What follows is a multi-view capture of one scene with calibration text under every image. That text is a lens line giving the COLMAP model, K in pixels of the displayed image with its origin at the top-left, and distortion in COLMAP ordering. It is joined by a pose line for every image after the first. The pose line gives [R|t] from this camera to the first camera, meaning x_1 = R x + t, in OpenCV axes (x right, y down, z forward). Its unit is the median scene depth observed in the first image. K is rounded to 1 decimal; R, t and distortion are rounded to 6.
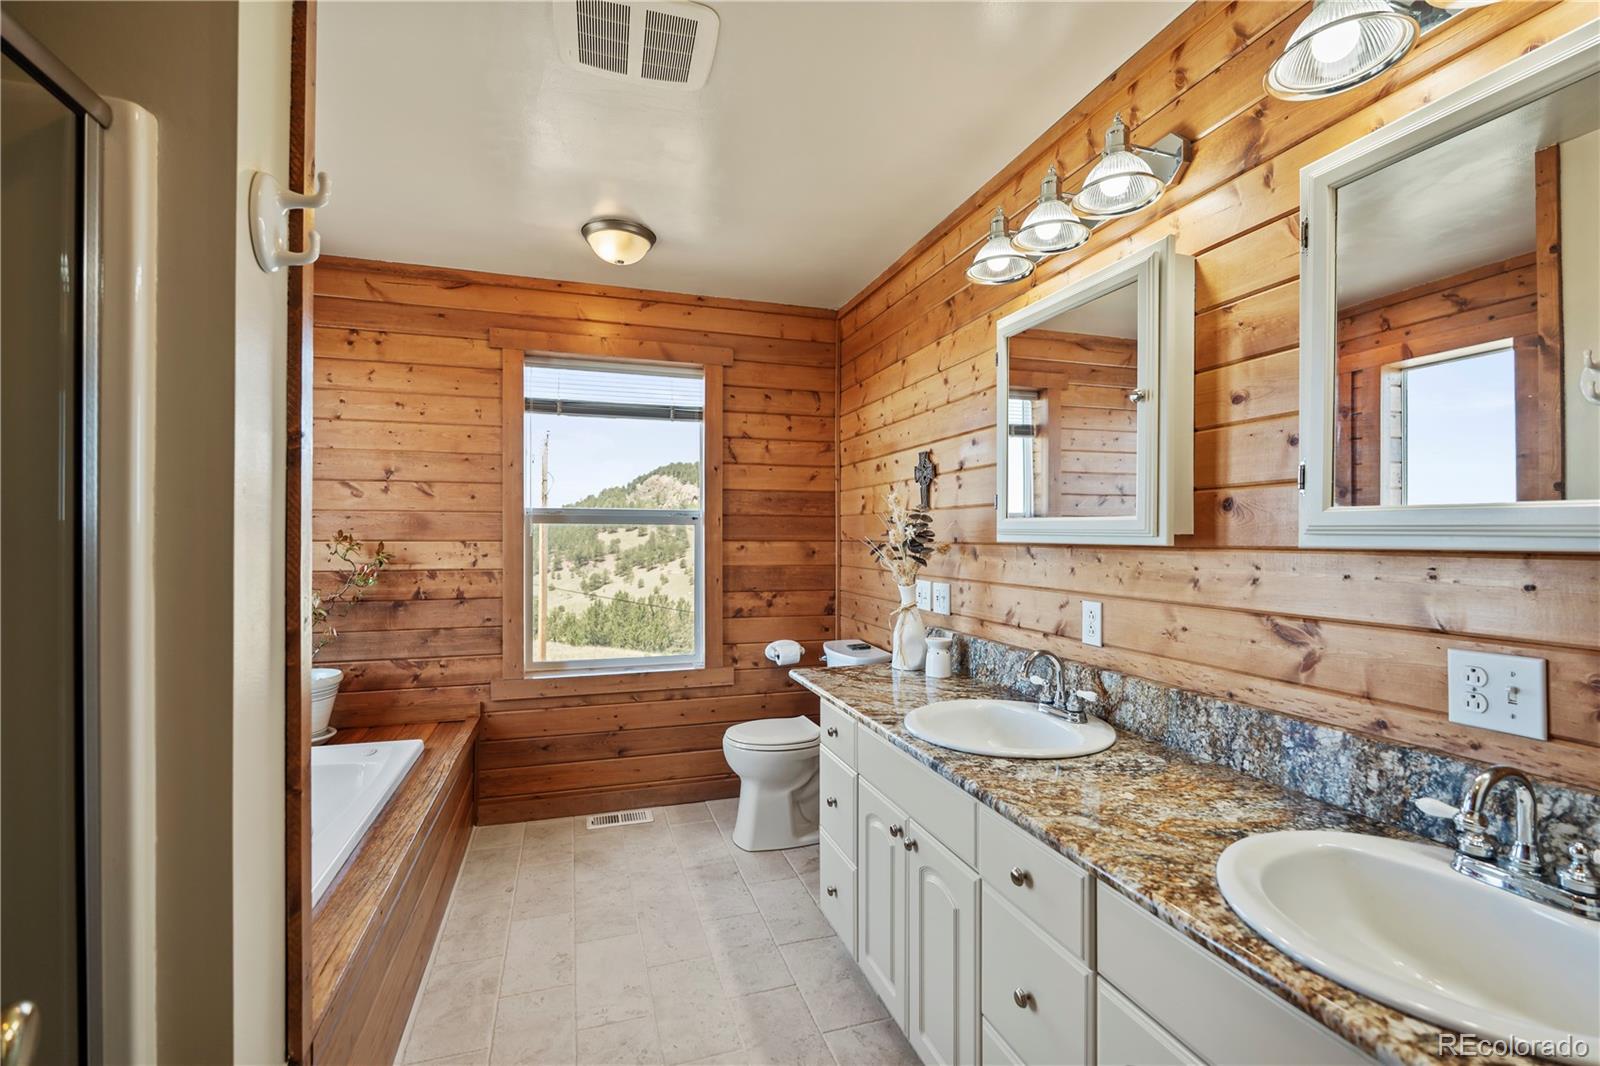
lens RADIAL K [[710.1, 0, 799.7], [0, 710.1, 558.3], [0, 0, 1]] dist [-0.003046, -0.000144]
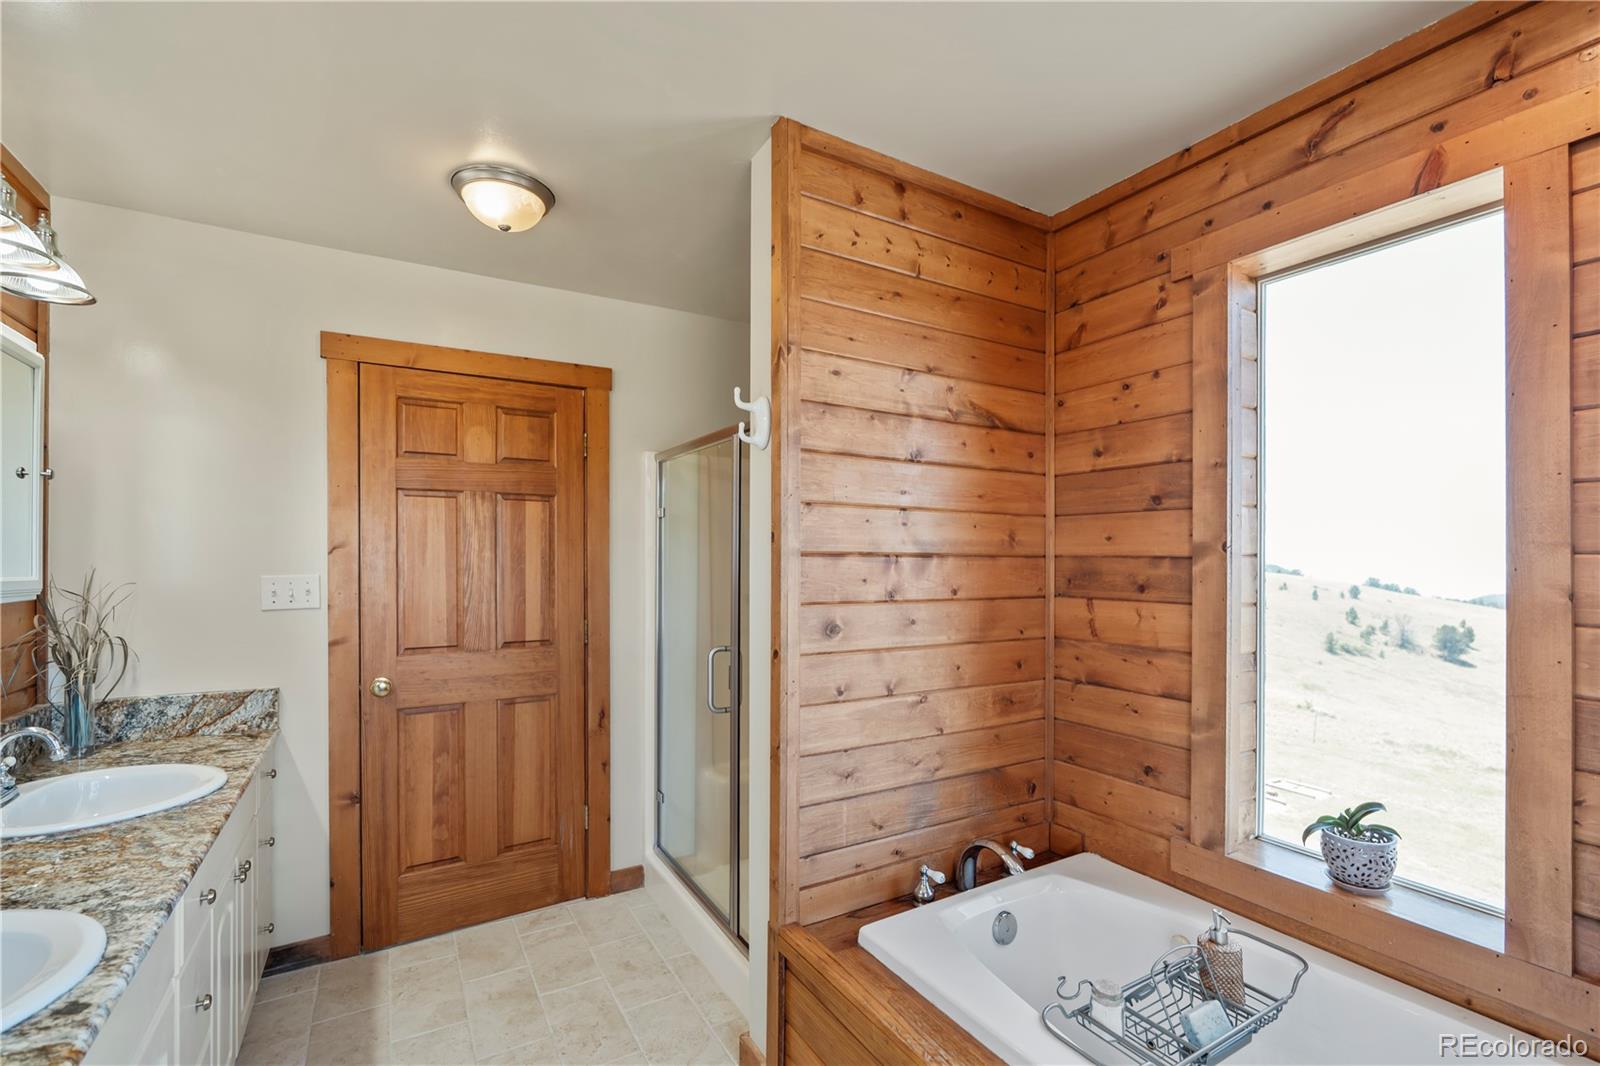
lens RADIAL K [[710.1, 0, 799.7], [0, 710.1, 558.3], [0, 0, 1]] dist [-0.003046, -0.000144]
pose [[-0.974991, -0.006232, -0.222156, -0.148462], [-0.011729, 0.999657, 0.023431, -0.057406], [0.221933, 0.025451, -0.974730, 0.920533]]
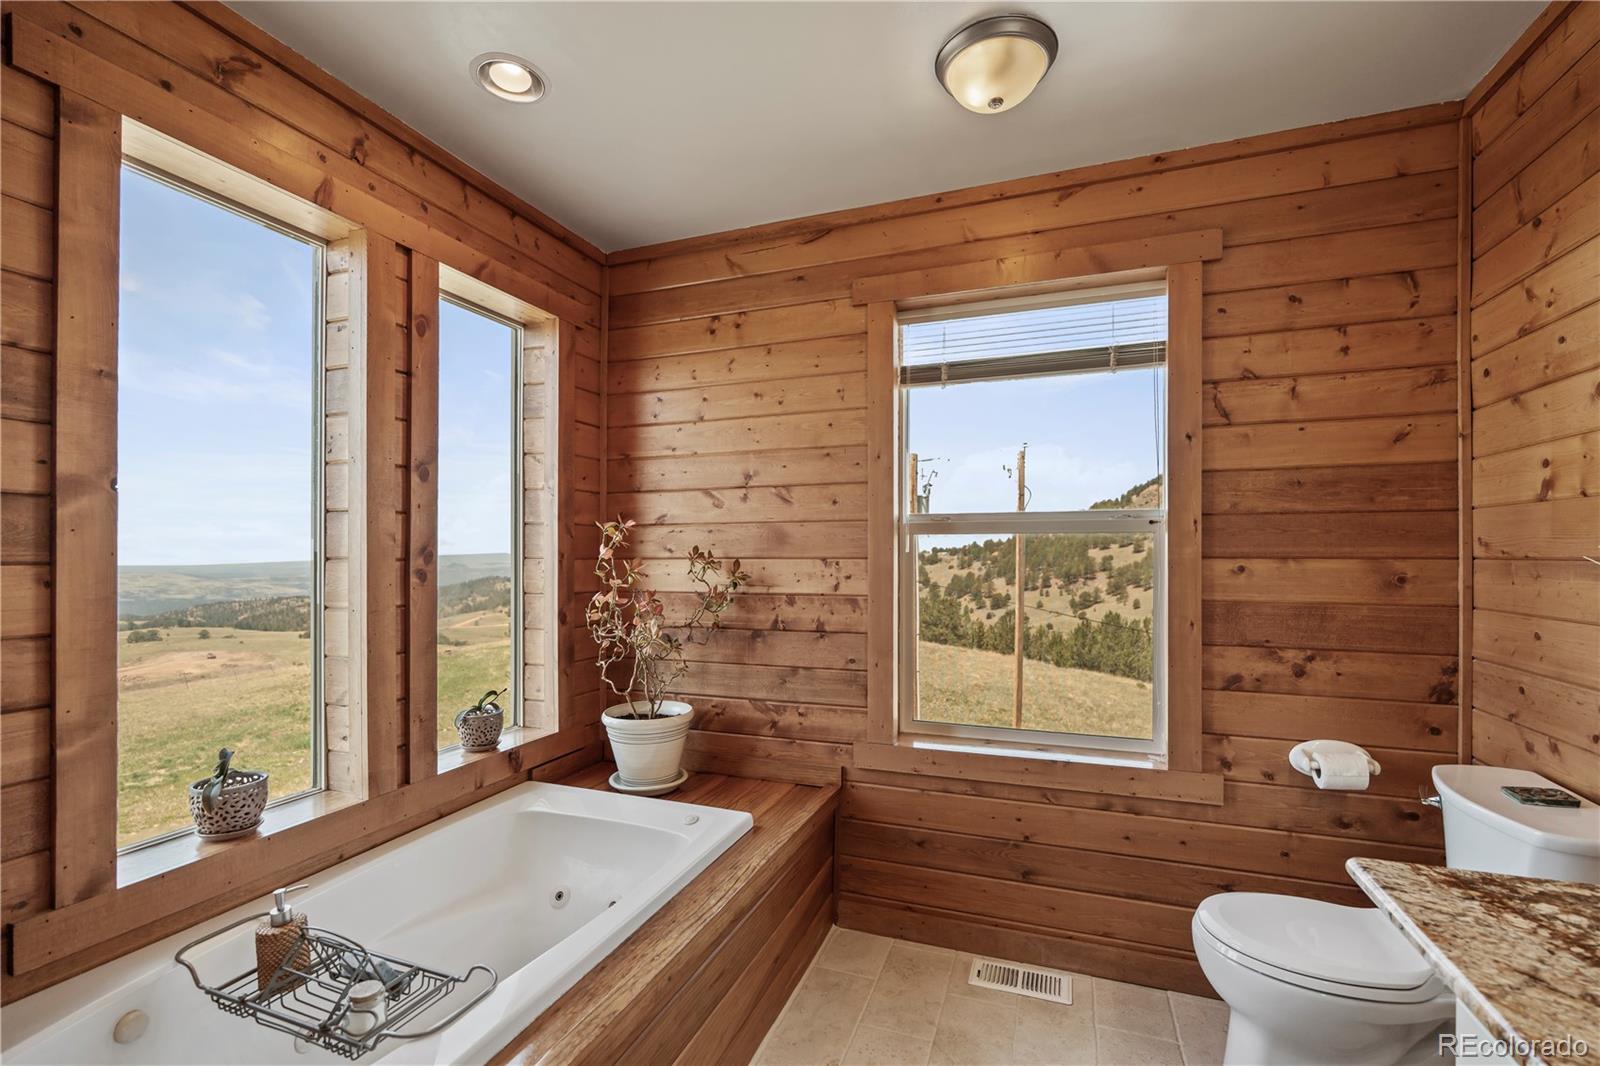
lens RADIAL K [[710.1, 0, 799.7], [0, 710.1, 558.3], [0, 0, 1]] dist [-0.003046, -0.000144]
pose [[0.786711, 0.000040, -0.617322, -0.008006], [-0.014544, 0.999724, -0.018469, -0.009242], [0.617151, 0.023508, 0.786494, 0.347240]]
